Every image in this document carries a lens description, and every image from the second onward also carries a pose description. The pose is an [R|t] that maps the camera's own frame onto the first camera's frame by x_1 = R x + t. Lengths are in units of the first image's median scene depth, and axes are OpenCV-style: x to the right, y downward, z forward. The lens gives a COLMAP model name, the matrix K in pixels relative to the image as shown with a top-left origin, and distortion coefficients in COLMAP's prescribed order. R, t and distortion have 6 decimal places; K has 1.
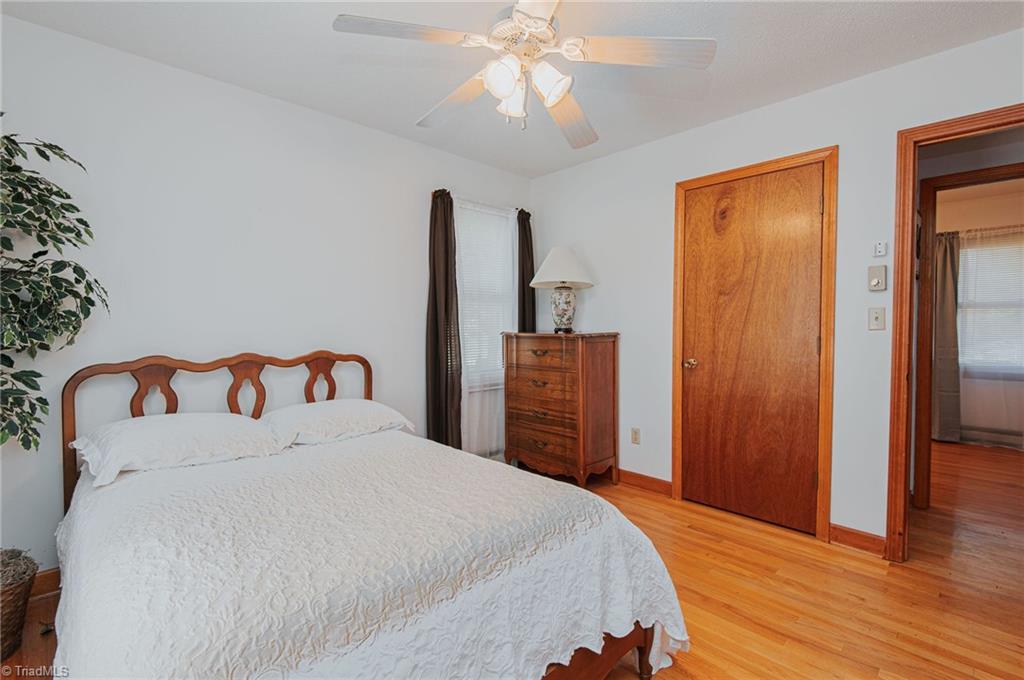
lens RADIAL K [[467.4, 0, 515.1], [0, 467.4, 333.3], [0, 0, 1]] dist [0.000145, -0.000963]
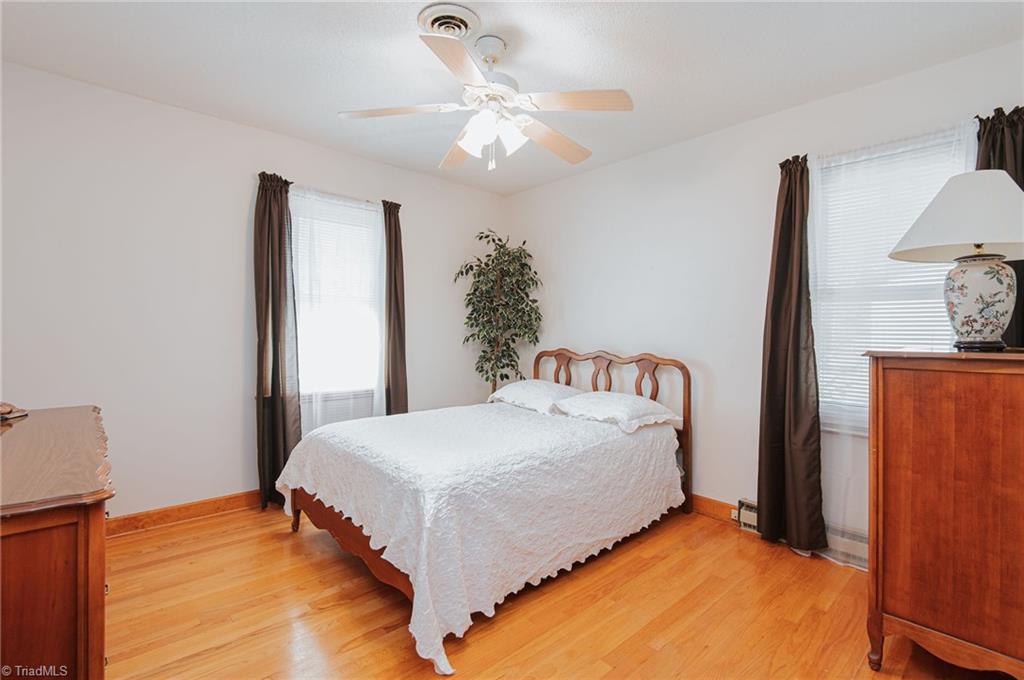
lens RADIAL K [[467.4, 0, 515.1], [0, 467.4, 333.3], [0, 0, 1]] dist [0.000145, -0.000963]
pose [[-0.029086, 0.006409, -0.999556, 0.828857], [-0.029090, 0.999550, 0.007255, -0.013571], [0.999154, 0.029288, -0.028887, 0.757979]]
